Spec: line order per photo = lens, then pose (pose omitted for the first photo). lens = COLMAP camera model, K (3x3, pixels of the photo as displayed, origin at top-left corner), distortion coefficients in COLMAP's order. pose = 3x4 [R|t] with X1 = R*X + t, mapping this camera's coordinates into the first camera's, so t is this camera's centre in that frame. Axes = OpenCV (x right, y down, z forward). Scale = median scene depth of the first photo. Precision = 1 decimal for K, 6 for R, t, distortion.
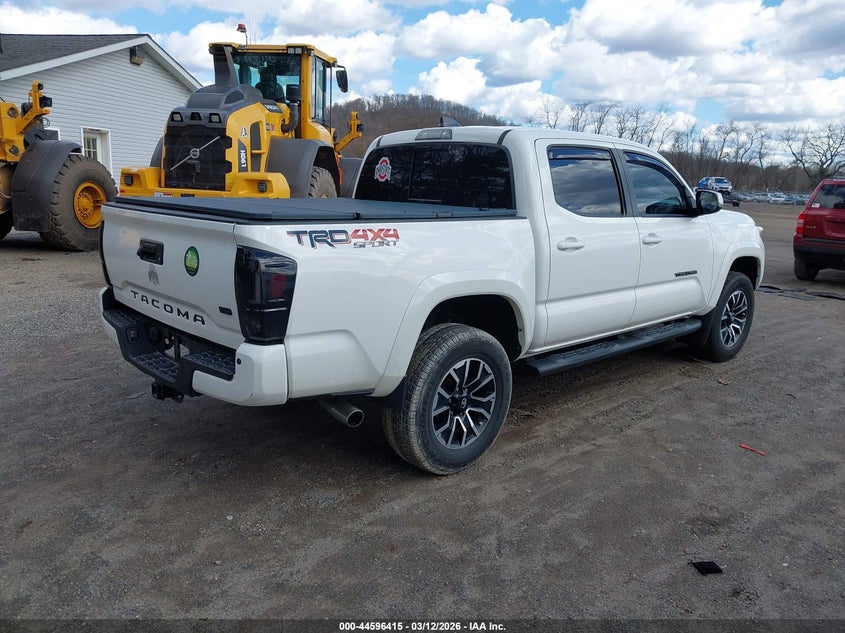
lens RADIAL K [[674.7, 0, 411.3], [0, 674.7, 316.3], [0, 0, 1]] dist [0.015032, -0.007218]
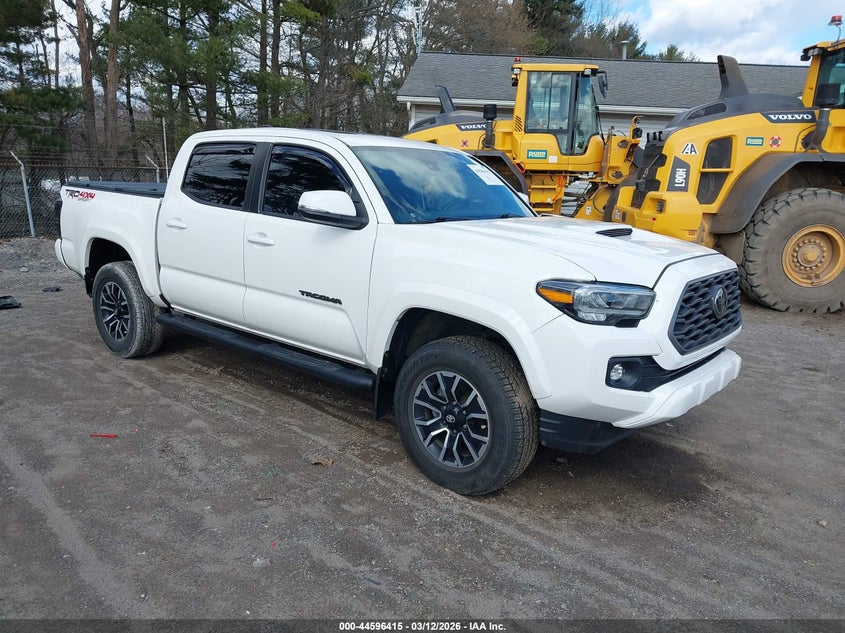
lens RADIAL K [[674.7, 0, 416.2], [0, 674.7, 322.4], [0, 0, 1]] dist [0.015032, -0.007218]
pose [[0.120199, 0.194308, -0.973548, 1.473933], [-0.247109, 0.955649, 0.160227, -0.233728], [0.961504, 0.221313, 0.162884, 1.238980]]
